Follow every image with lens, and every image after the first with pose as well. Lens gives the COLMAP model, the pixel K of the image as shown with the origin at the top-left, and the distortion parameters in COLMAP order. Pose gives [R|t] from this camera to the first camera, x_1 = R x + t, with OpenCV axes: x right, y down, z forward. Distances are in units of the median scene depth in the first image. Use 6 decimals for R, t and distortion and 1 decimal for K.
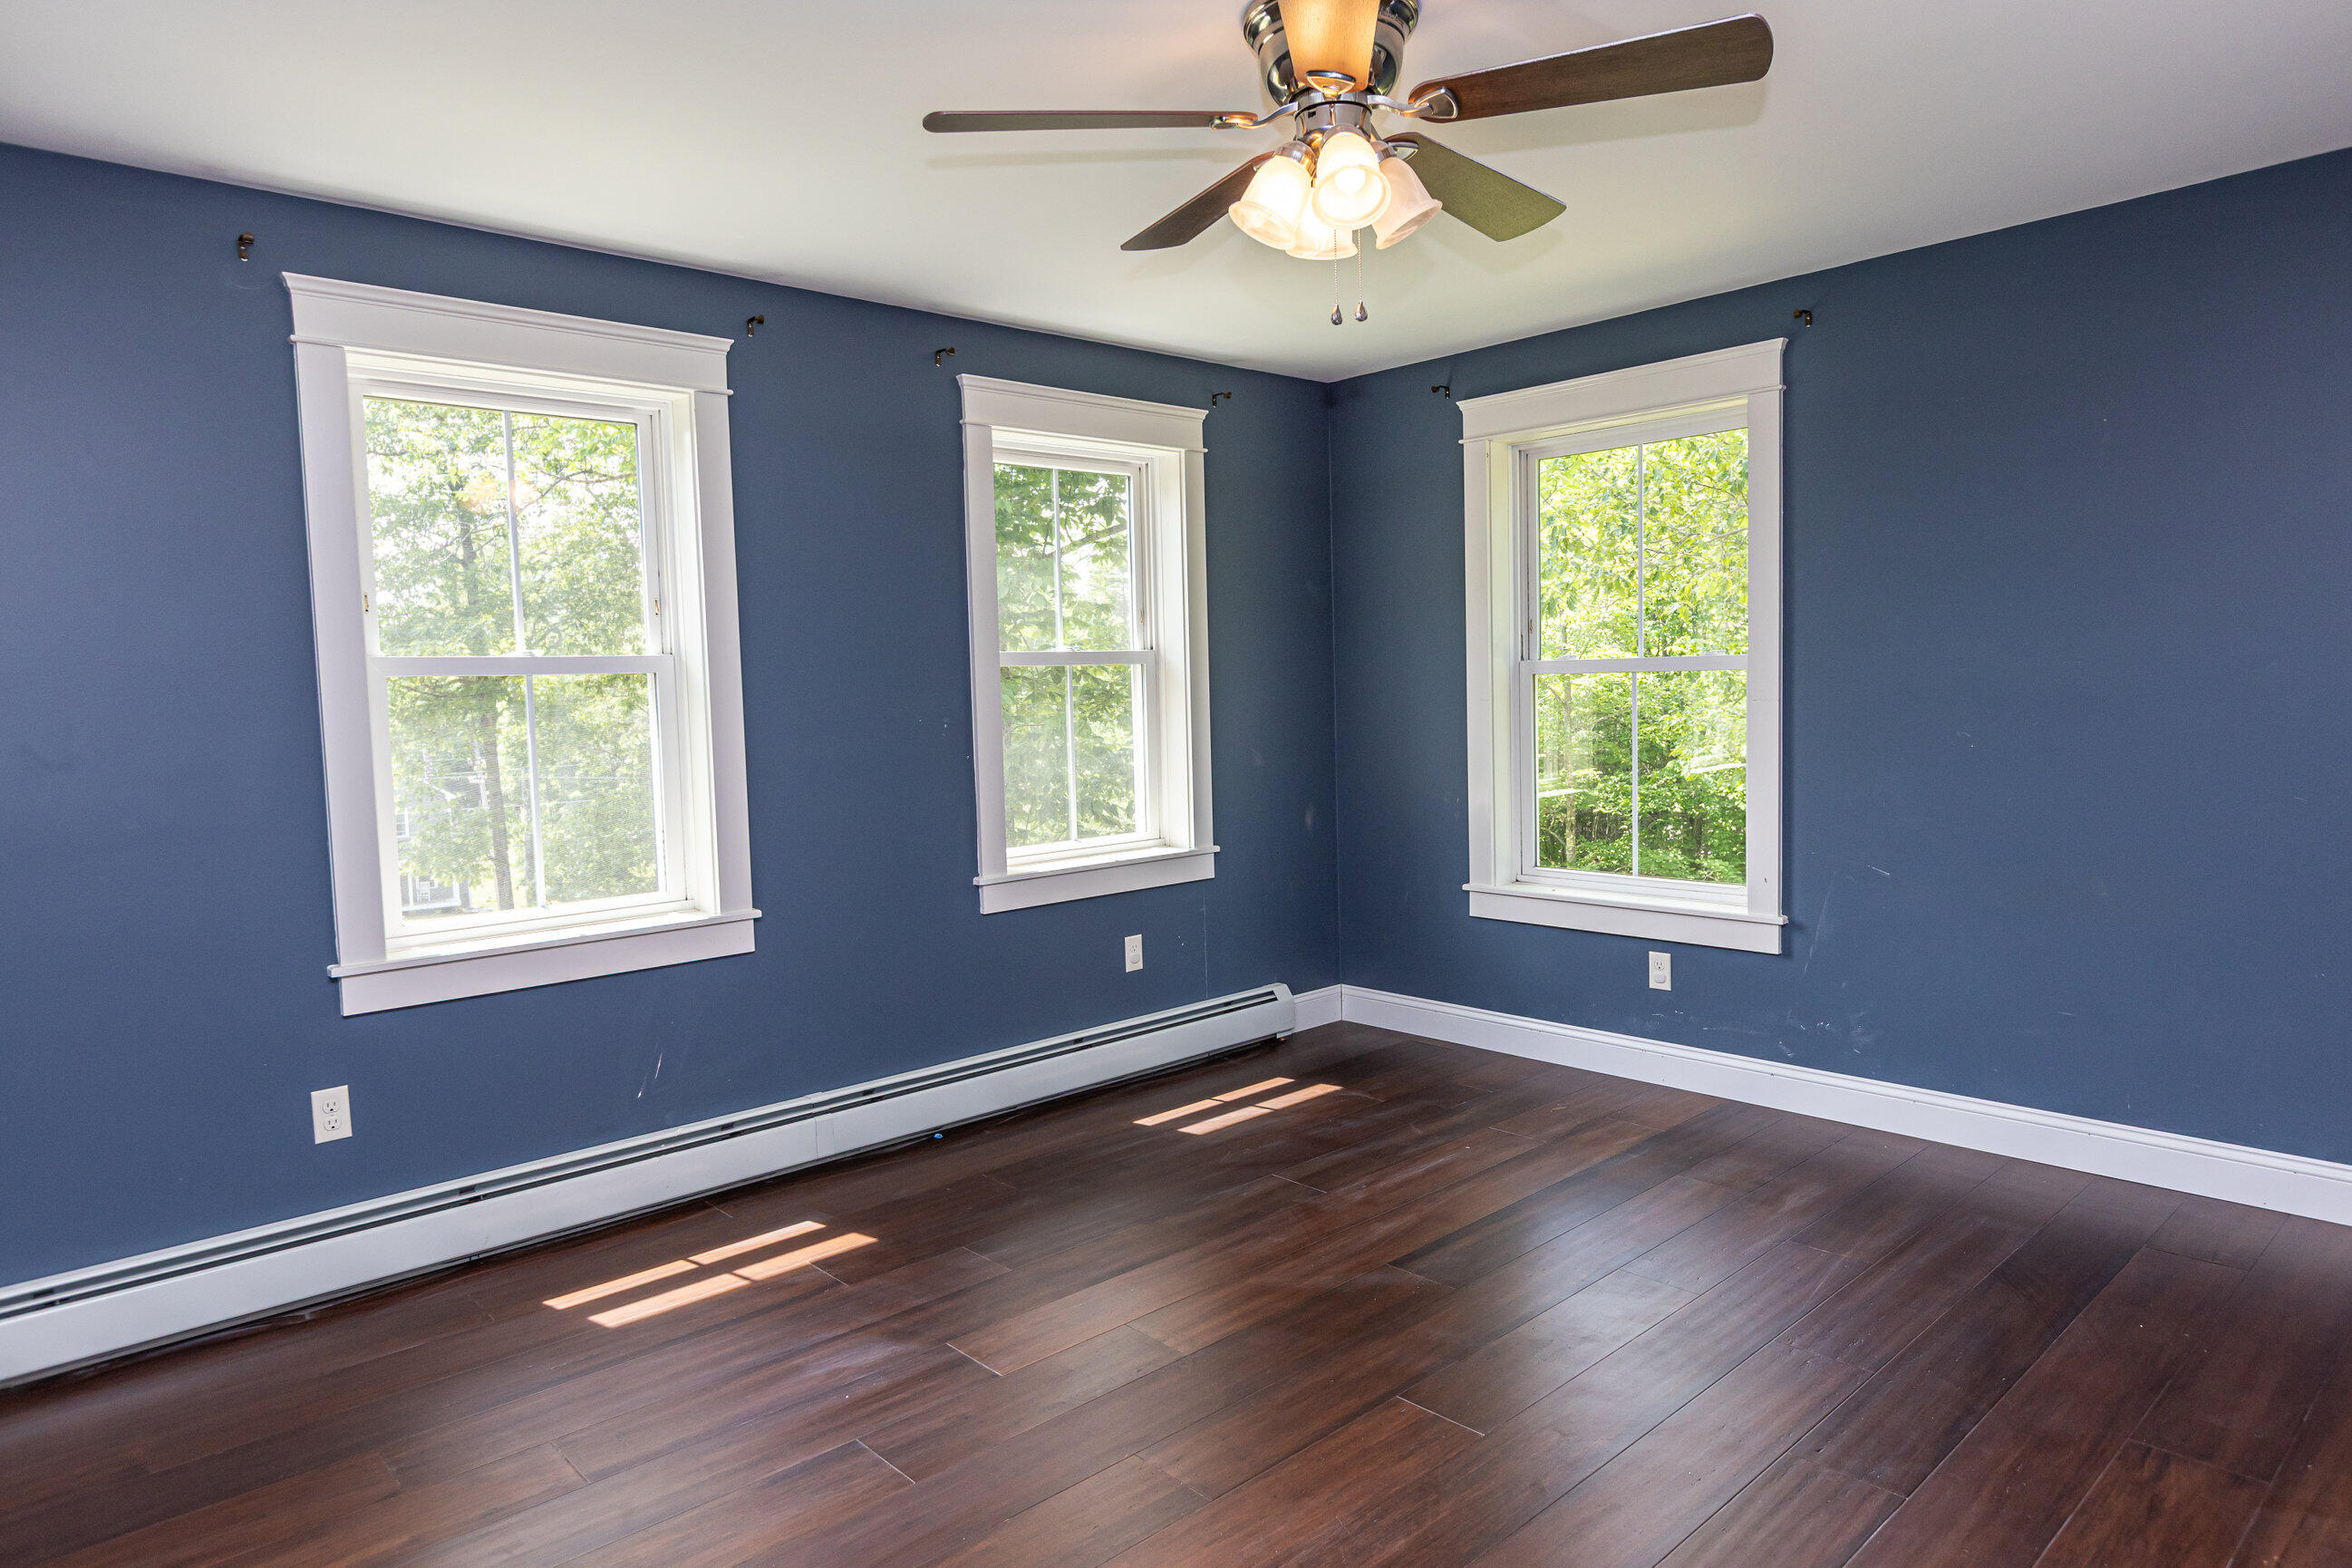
lens RADIAL K [[1414.2, 0, 1176.0], [0, 1414.2, 784.0], [0, 0, 1]] dist [0.001409, 0.000096]
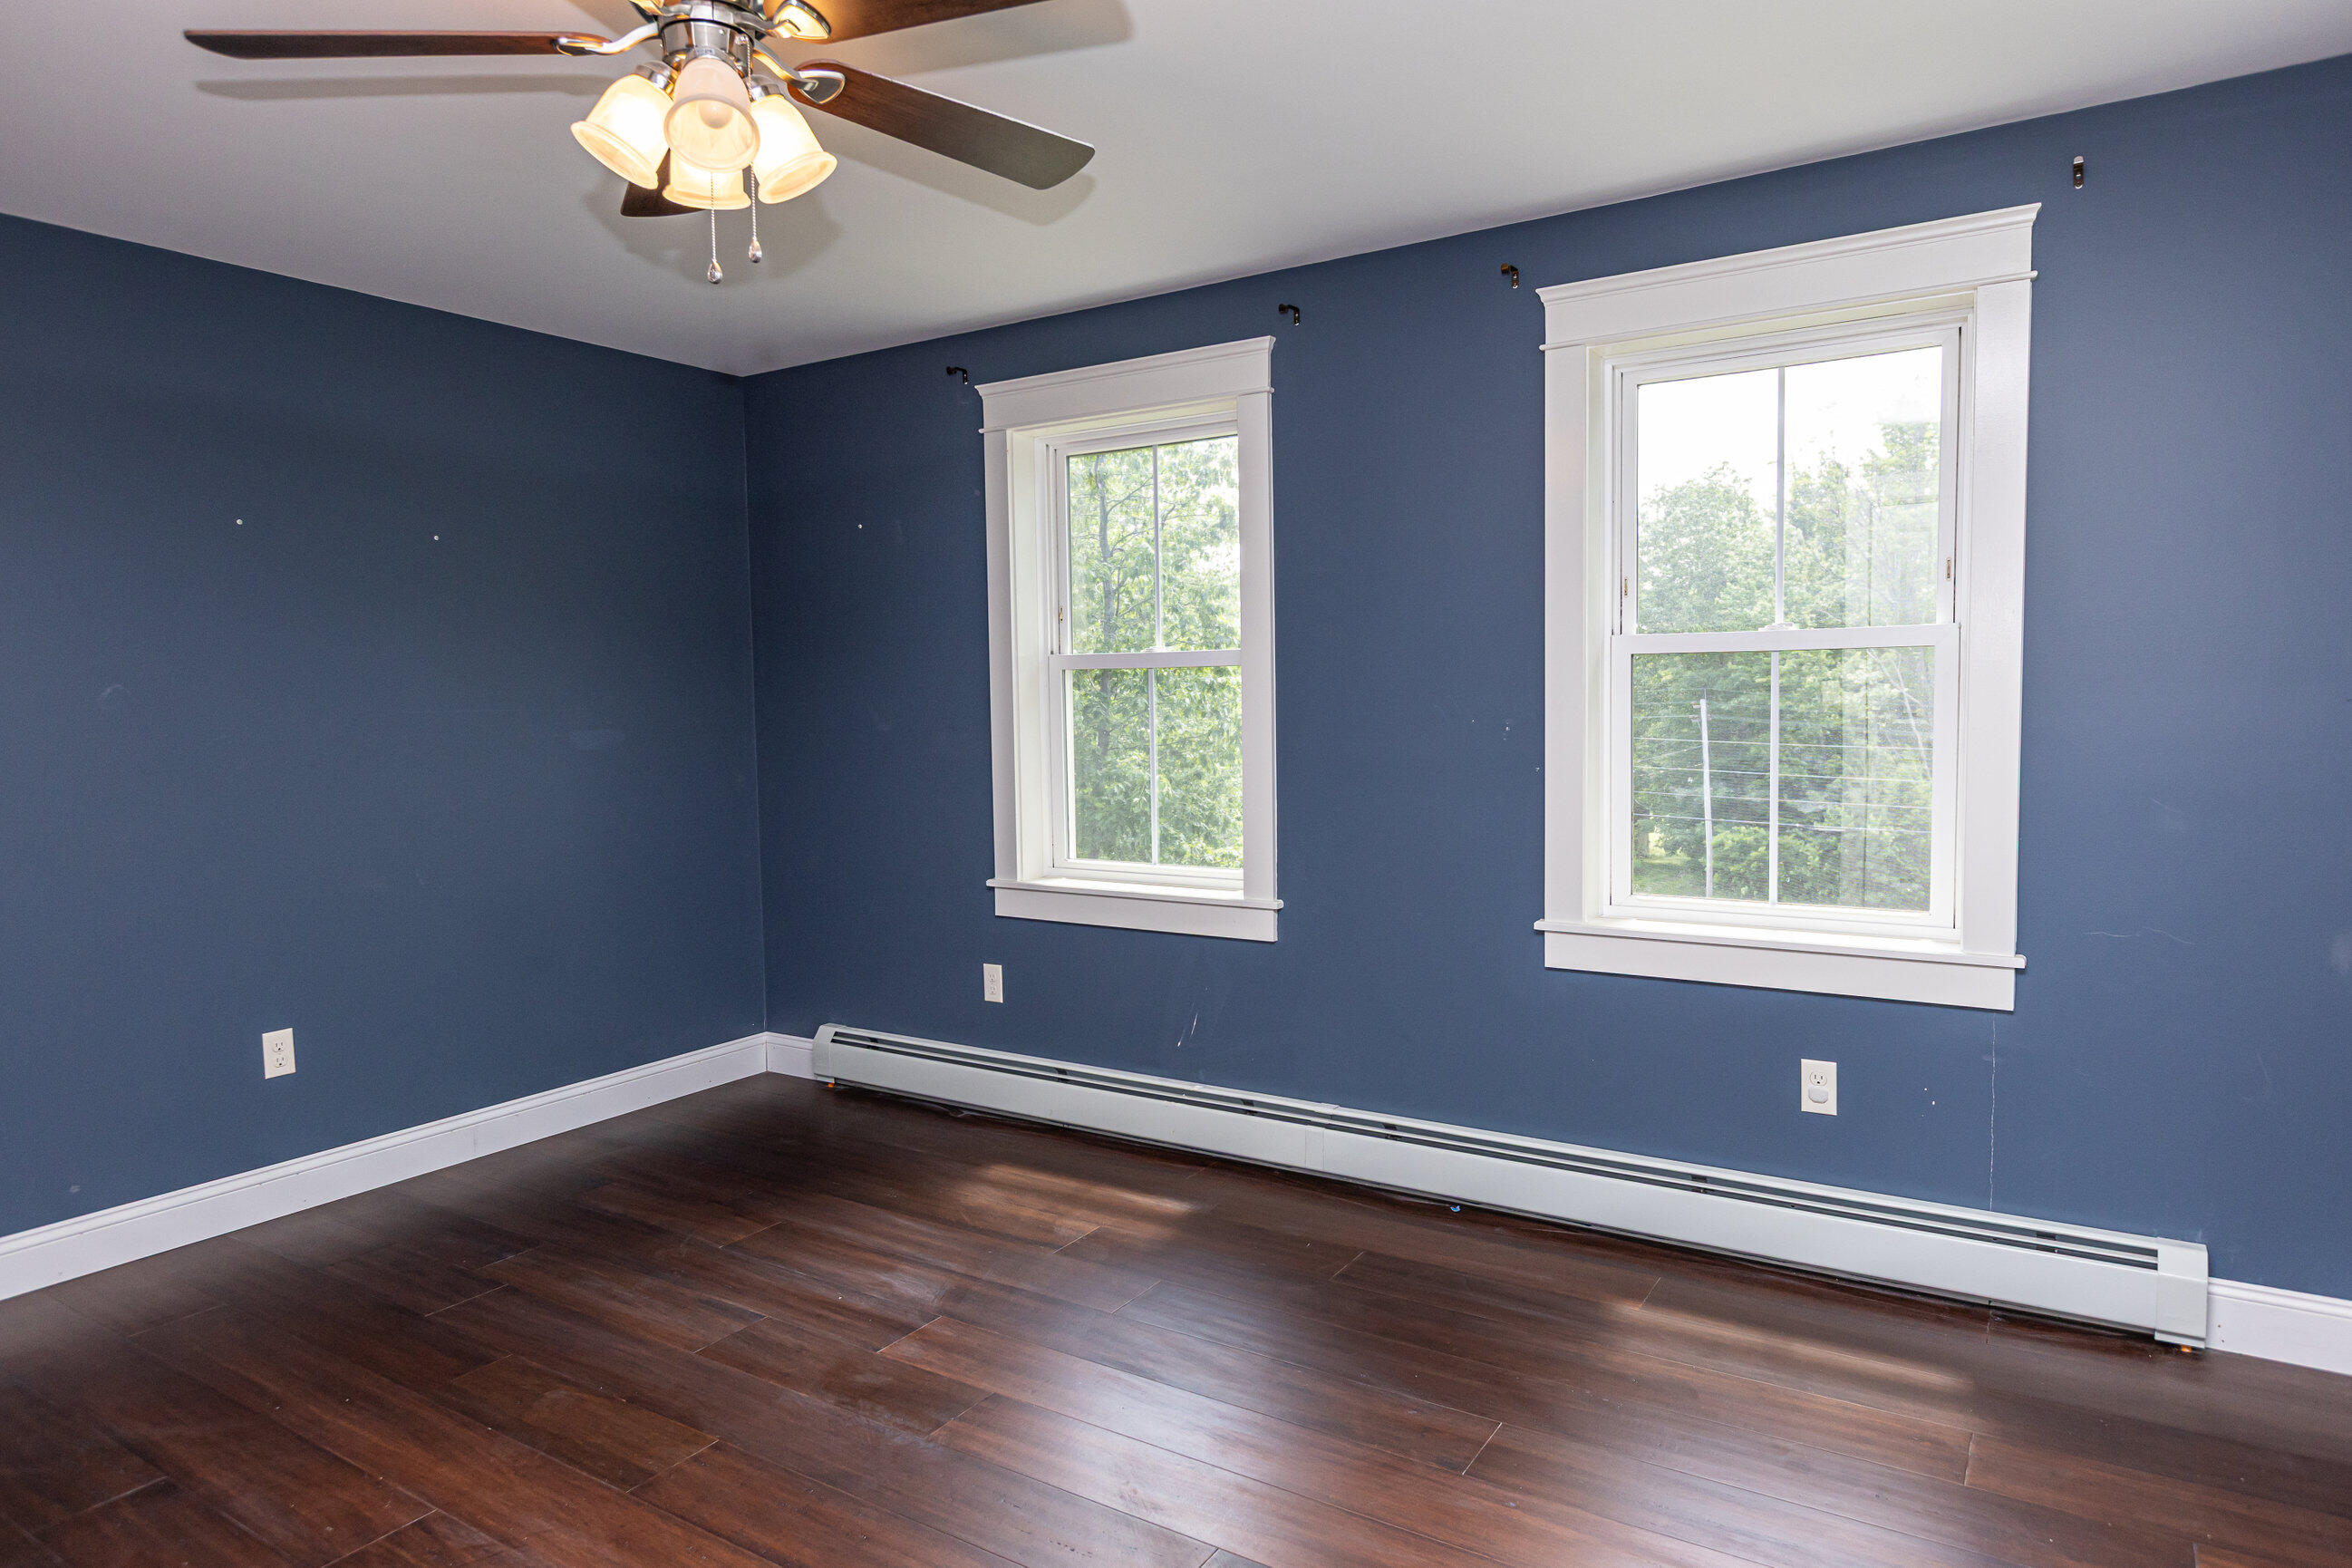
lens RADIAL K [[1548.8, 0, 1176.0], [0, 1548.8, 784.0], [0, 0, 1]] dist [-0.000762, -0.001709]
pose [[0.207990, 0.084005, -0.974517, 0.757177], [-0.057269, 0.995642, 0.073603, -0.071223], [0.976453, 0.040501, 0.211895, 0.696868]]
